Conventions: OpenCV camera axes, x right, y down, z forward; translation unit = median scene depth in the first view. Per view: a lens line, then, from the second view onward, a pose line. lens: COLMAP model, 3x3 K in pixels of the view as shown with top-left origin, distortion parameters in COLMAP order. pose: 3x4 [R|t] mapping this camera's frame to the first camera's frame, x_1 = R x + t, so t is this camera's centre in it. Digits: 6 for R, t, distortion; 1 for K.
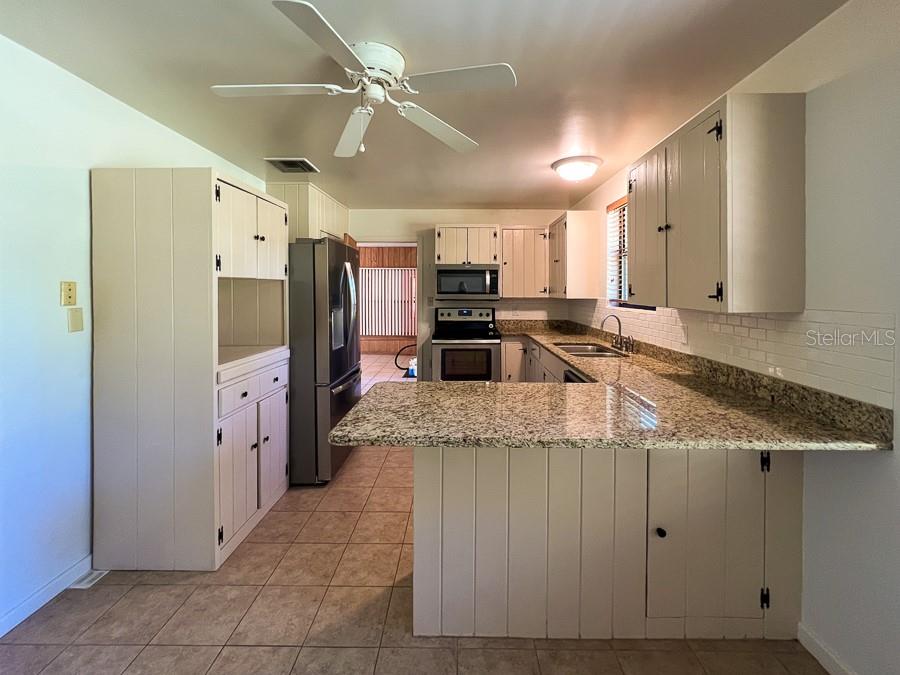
lens RADIAL K [[384.5, 0, 460.7], [0, 384.5, 292.6], [0, 0, 1]] dist [-0.003040, 0.000787]
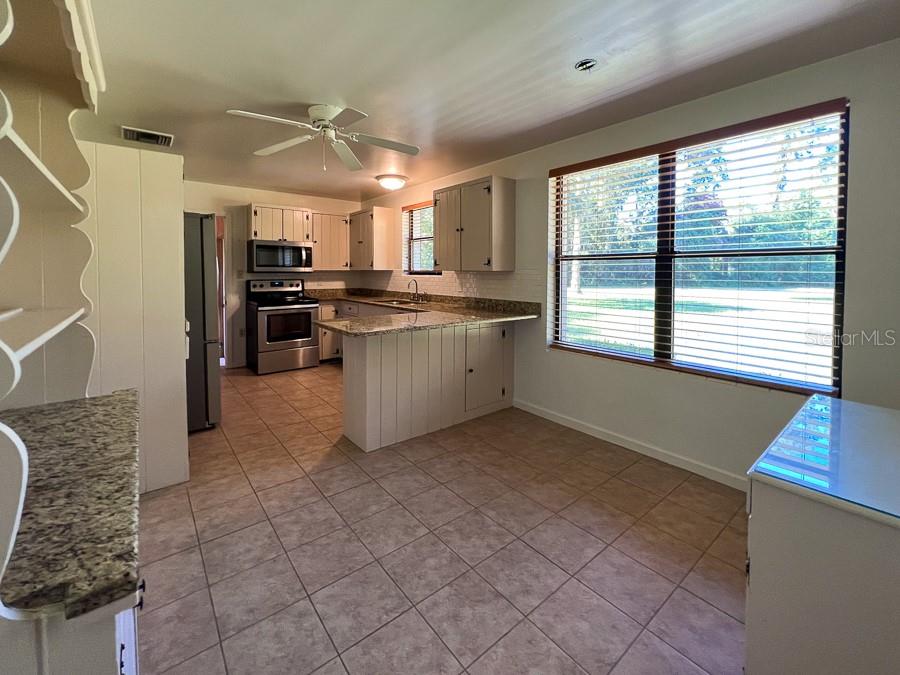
lens RADIAL K [[384.5, 0, 461.4], [0, 384.5, 280.8], [0, 0, 1]] dist [-0.003040, 0.000787]
pose [[0.762187, -0.015324, 0.647176, -0.401734], [0.002528, 0.999783, 0.020695, 0.027774], [-0.647352, -0.014137, 0.762060, -0.271853]]
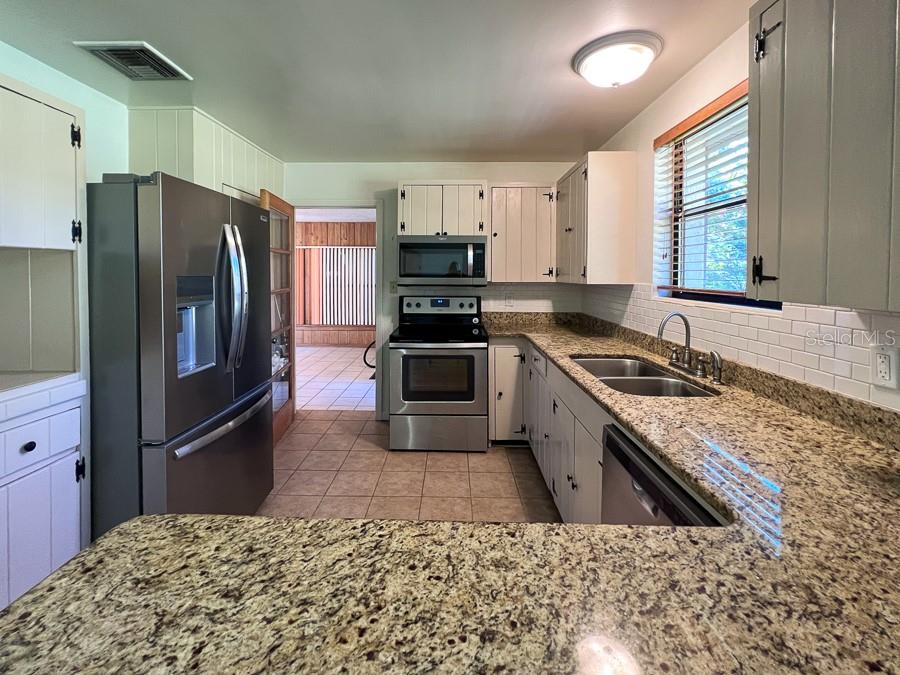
lens RADIAL K [[384.5, 0, 444.2], [0, 384.5, 279.1], [0, 0, 1]] dist [-0.003040, 0.000787]
pose [[0.999696, 0.001730, -0.024606, 0.048942], [-0.001513, 0.999960, 0.008830, 0.001256], [0.024620, -0.008791, 0.999658, 0.353183]]
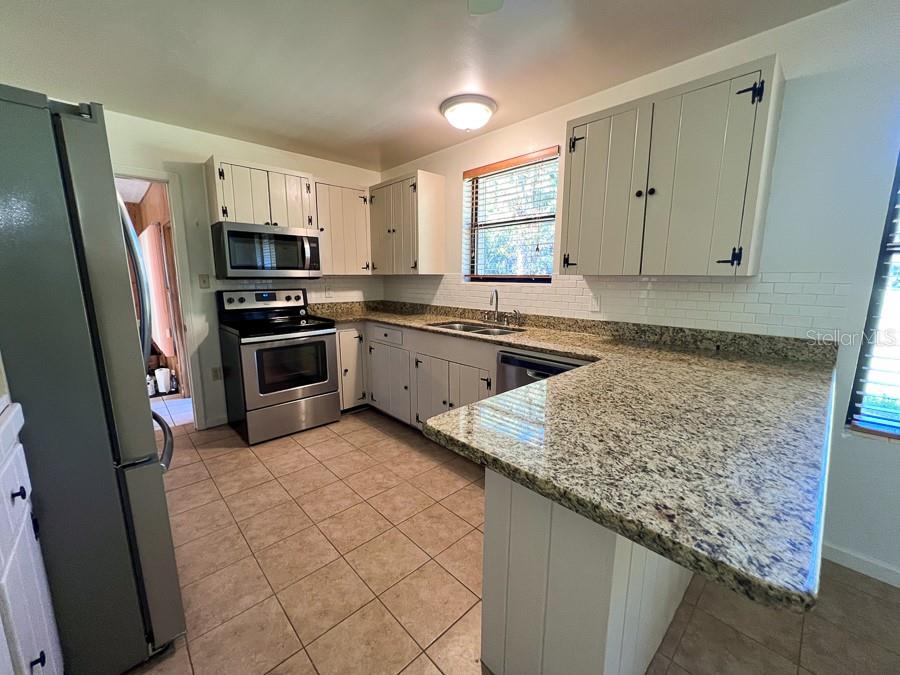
lens RADIAL K [[366.6, 0, 449.5], [0, 366.6, 336.8], [0, 0, 1]] dist [-0.000358, 0.000268]
pose [[0.726878, -0.115173, 0.677040, -0.279118], [0.003884, 0.986511, 0.163648, 0.021194], [-0.686755, -0.116322, 0.717521, 0.348487]]
